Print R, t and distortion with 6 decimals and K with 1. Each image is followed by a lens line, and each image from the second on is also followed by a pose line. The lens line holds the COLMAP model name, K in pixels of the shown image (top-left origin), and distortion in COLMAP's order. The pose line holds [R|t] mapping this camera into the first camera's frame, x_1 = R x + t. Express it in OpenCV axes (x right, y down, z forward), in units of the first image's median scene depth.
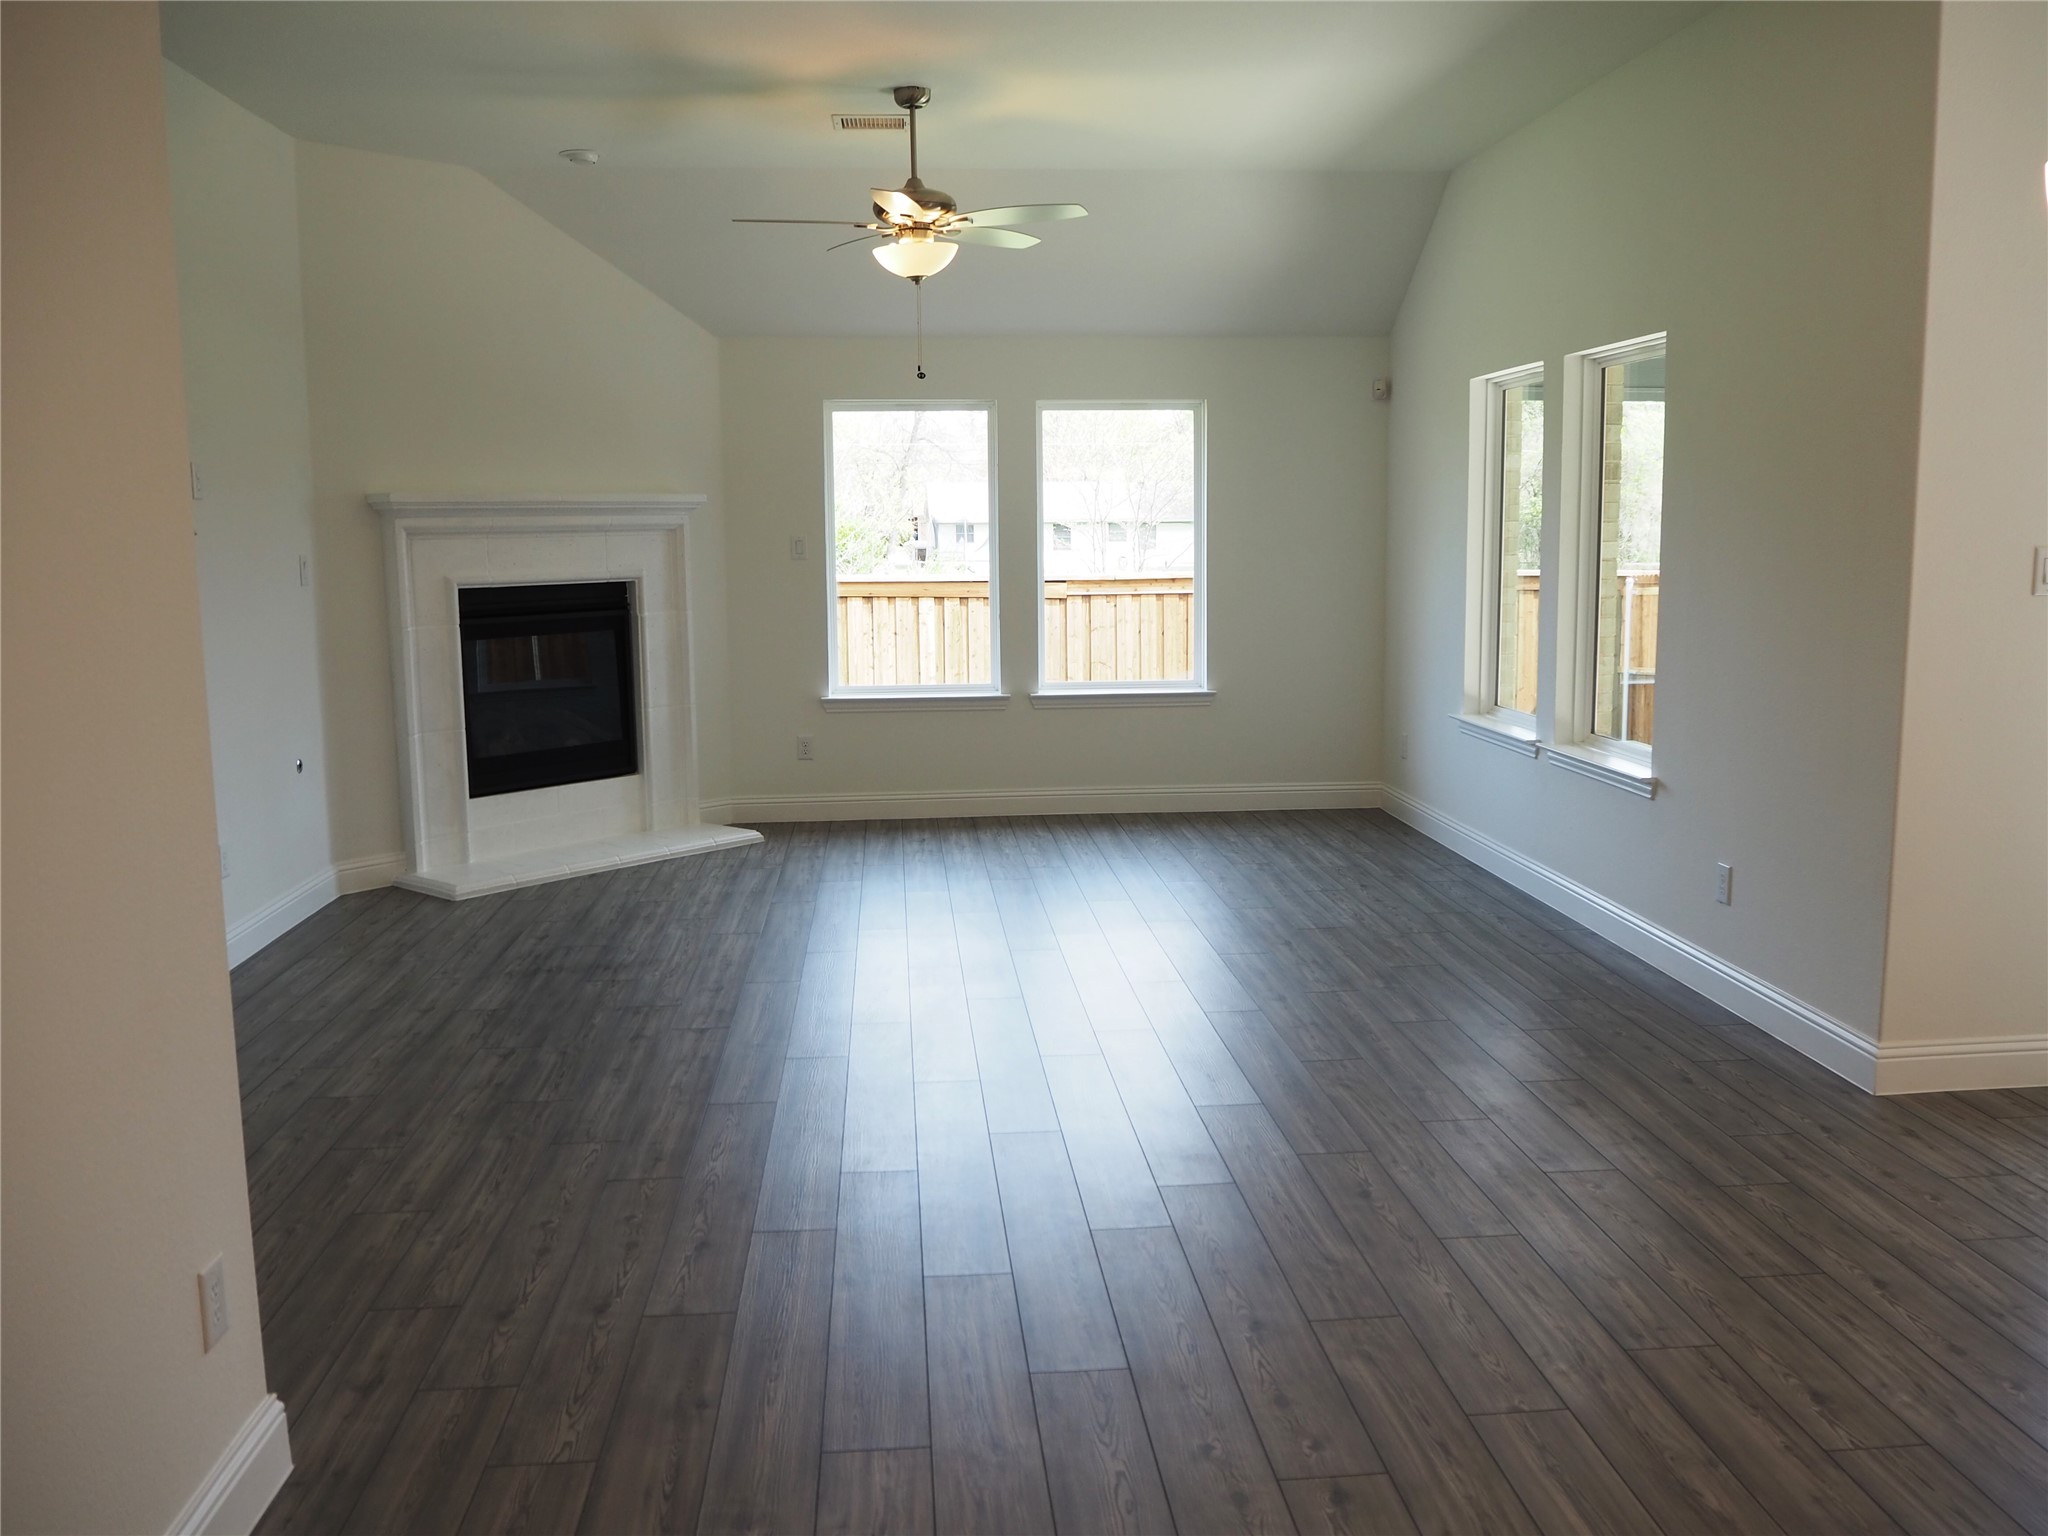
lens RADIAL K [[1716.8, 0, 1029.3], [0, 1716.8, 772.7], [0, 0, 1]] dist [-0.062652, 0.036696]
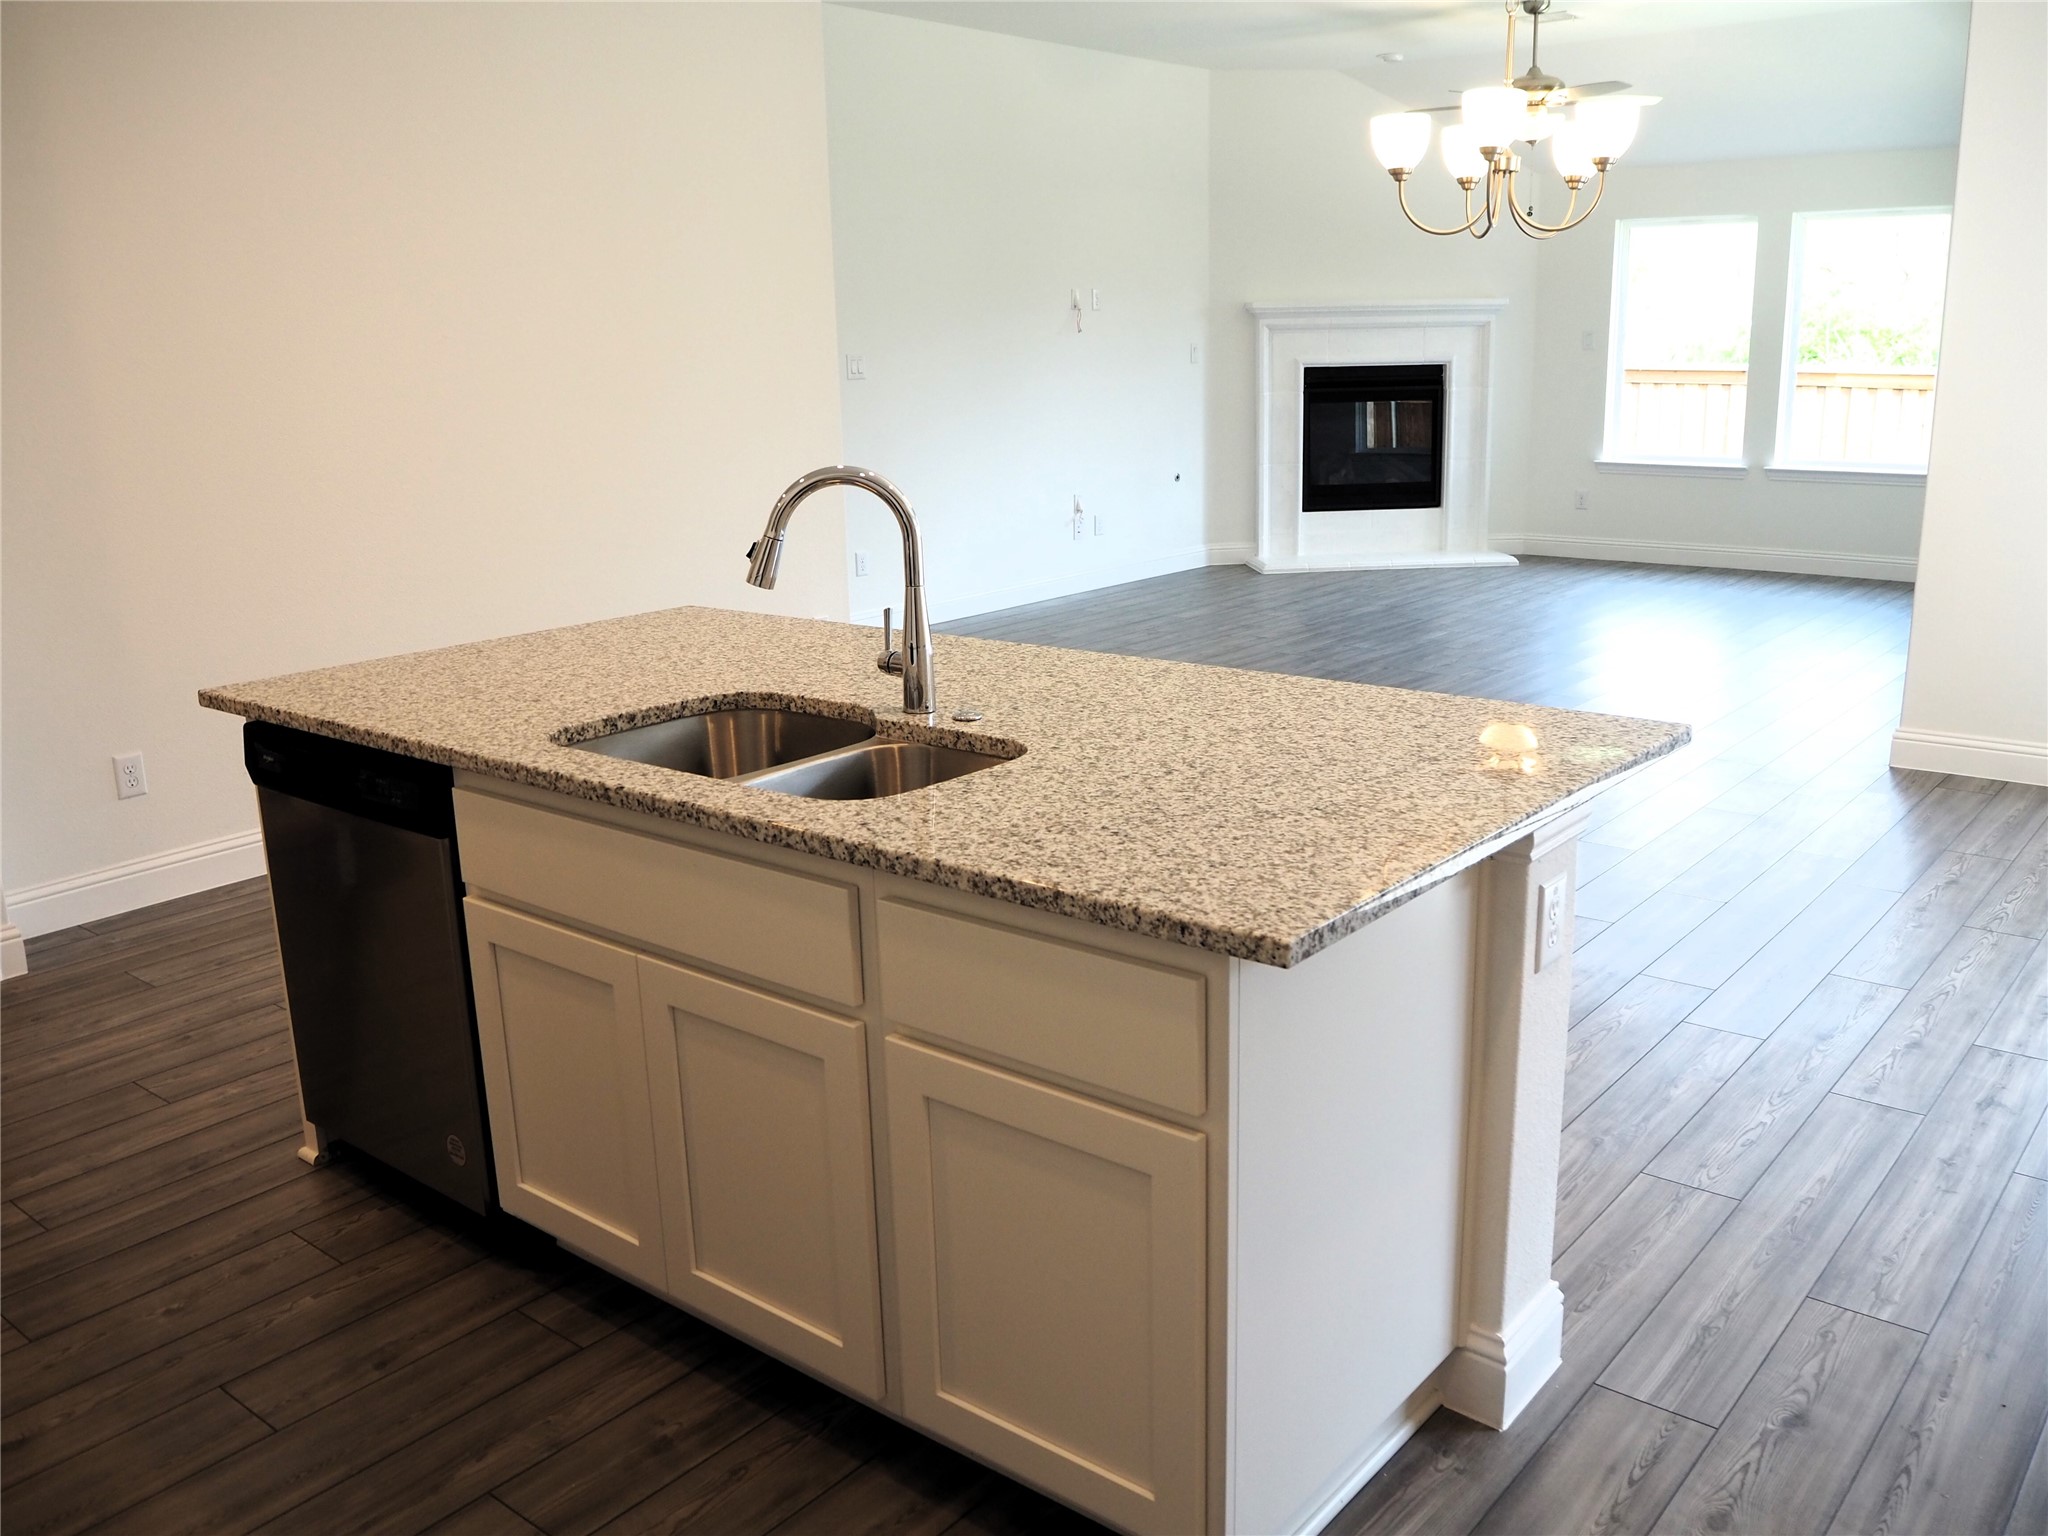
lens RADIAL K [[1718.0, 0, 1036.6], [0, 1718.0, 781.2], [0, 0, 1]] dist [-0.062861, 0.043033]
pose [[0.721378, 0.169790, -0.671406, 0.532234], [-0.084494, 0.983816, 0.158011, 0.029162], [0.687368, -0.057256, 0.724049, -0.241257]]
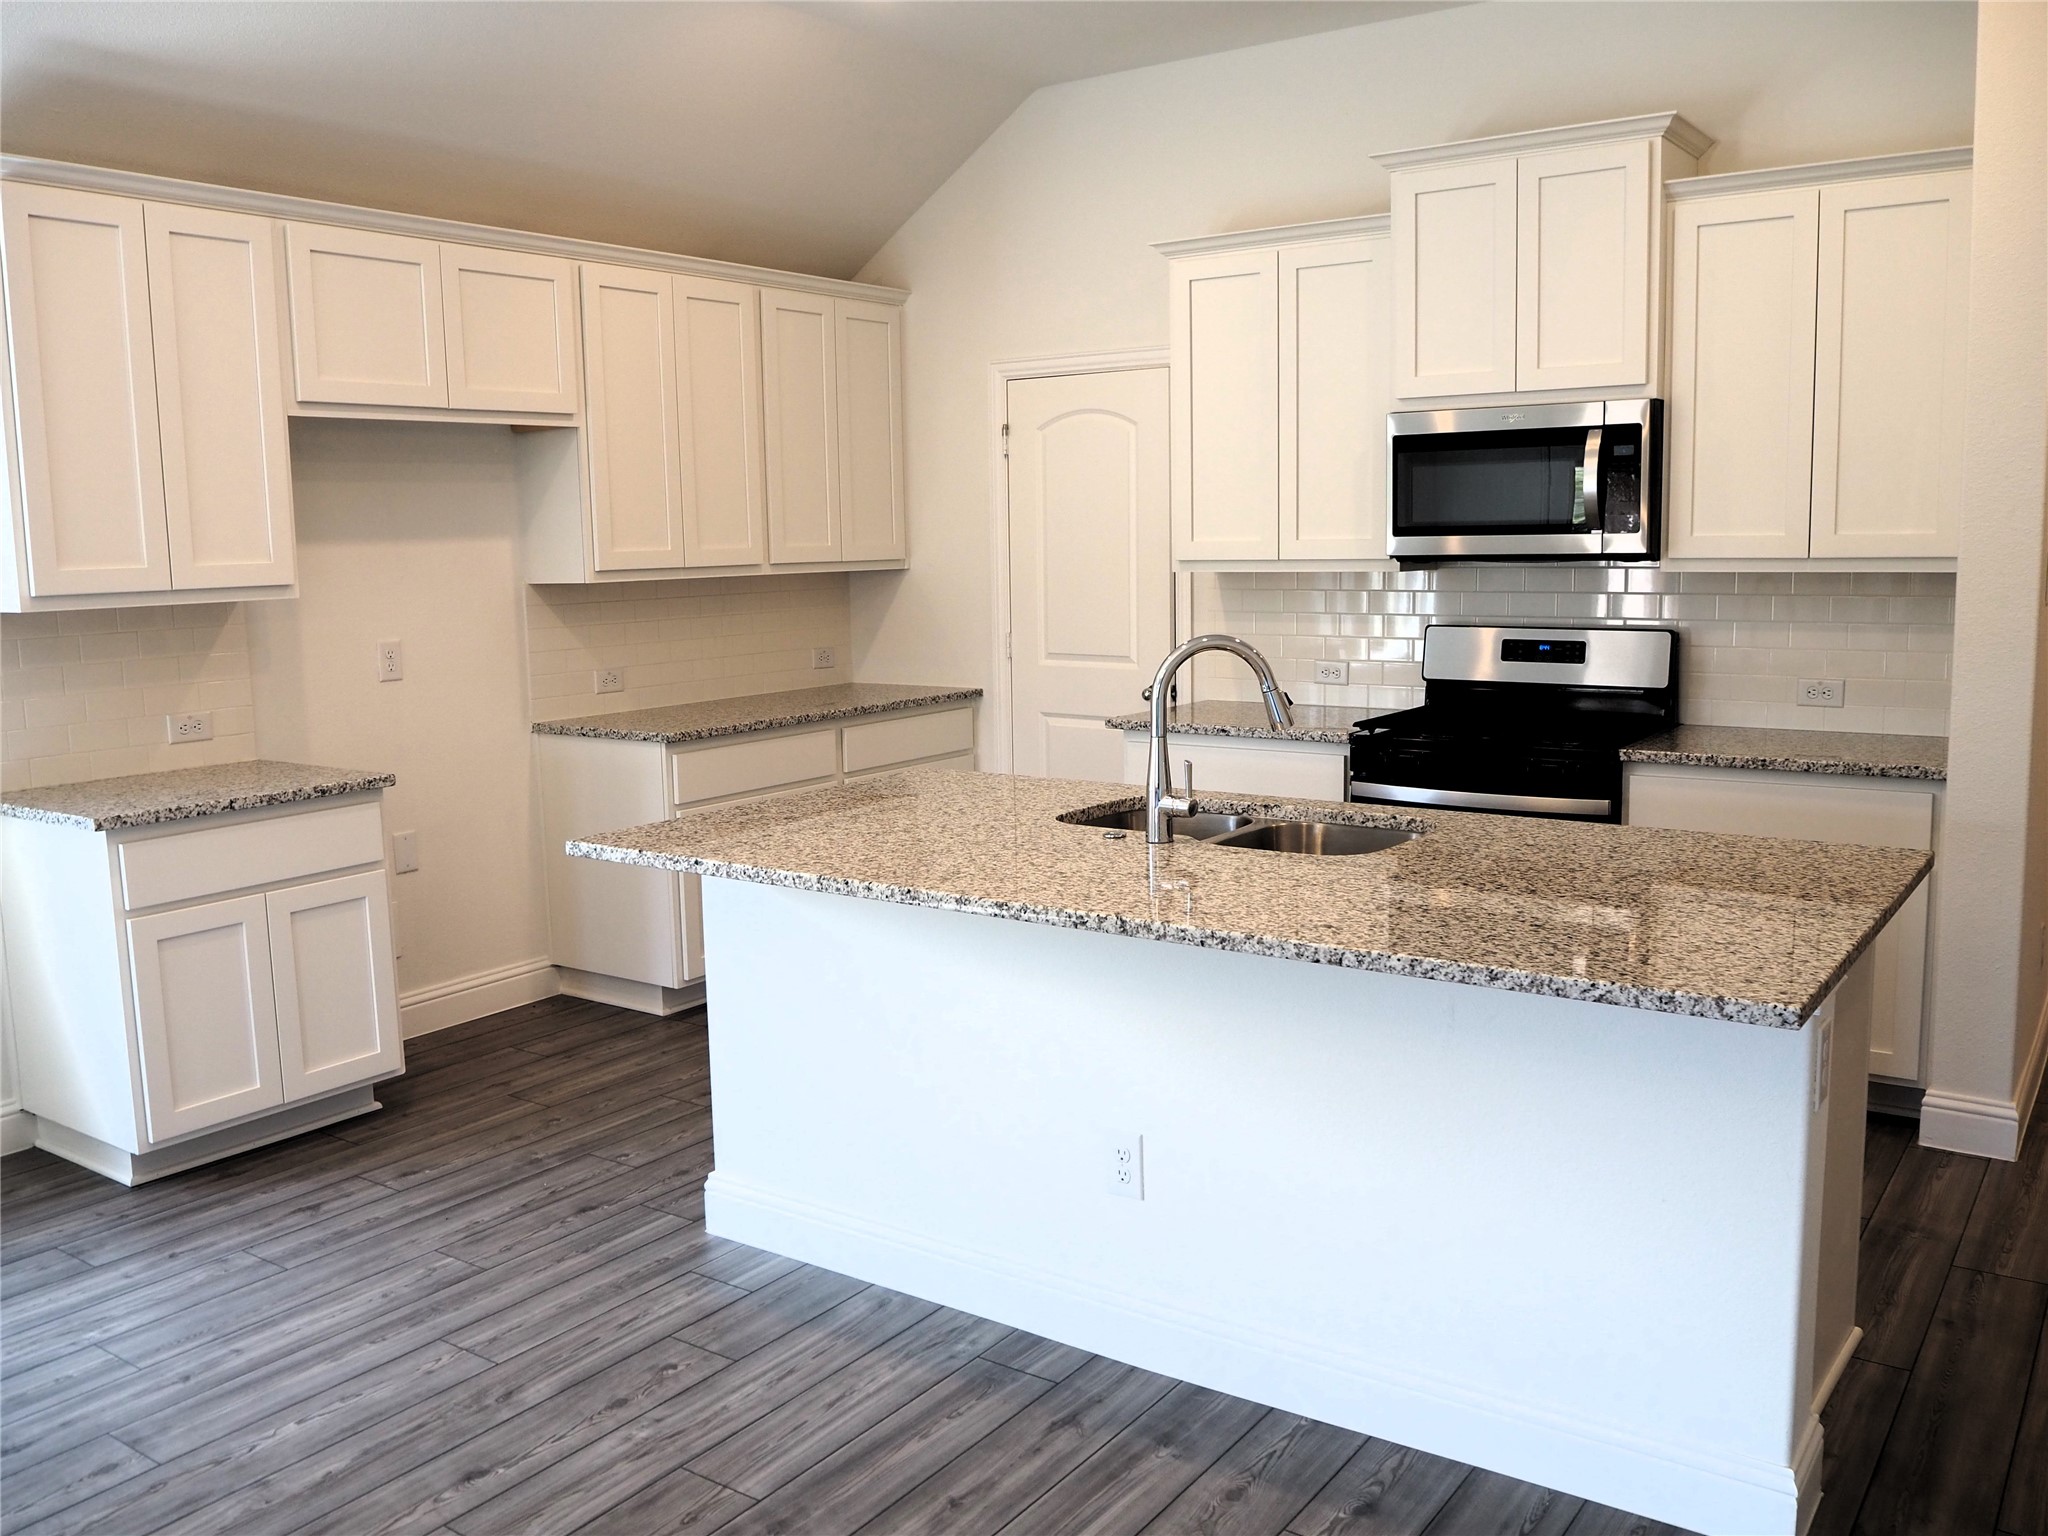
lens RADIAL K [[1716.8, 0, 1026.2], [0, 1716.8, 774.6], [0, 0, 1]] dist [-0.062652, 0.036696]
pose [[-0.766143, -0.063173, 0.639557, -1.779386], [0.120477, 0.963397, 0.239484, -0.326160], [-0.631276, 0.260531, -0.730489, 2.364550]]
